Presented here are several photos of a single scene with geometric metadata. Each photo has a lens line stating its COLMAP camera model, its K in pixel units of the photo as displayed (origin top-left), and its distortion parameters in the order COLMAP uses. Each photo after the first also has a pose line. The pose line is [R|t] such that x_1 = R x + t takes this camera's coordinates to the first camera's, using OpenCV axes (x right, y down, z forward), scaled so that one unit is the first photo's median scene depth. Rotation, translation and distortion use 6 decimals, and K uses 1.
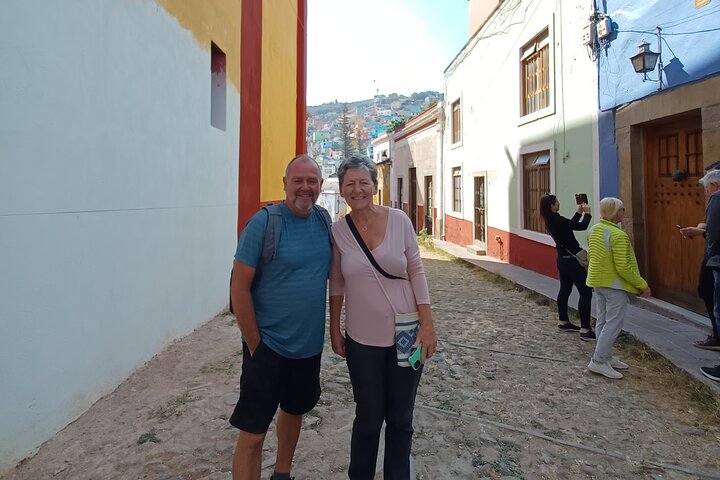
lens RADIAL K [[839.4, 0, 359.6], [0, 839.4, 197.2], [0, 0, 1]] dist [0.155417, 0.019683]
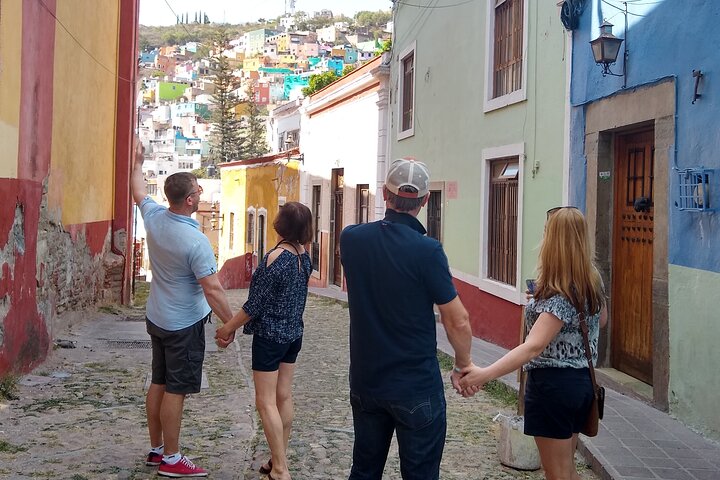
lens RADIAL K [[839.4, 0, 359.6], [0, 839.4, 197.2], [0, 0, 1]] dist [0.155417, 0.019683]
pose [[0.977549, 0.018869, 0.209863, -0.038931], [-0.008748, 0.998758, -0.049050, 0.010646], [-0.210528, 0.046113, 0.976500, 0.473612]]
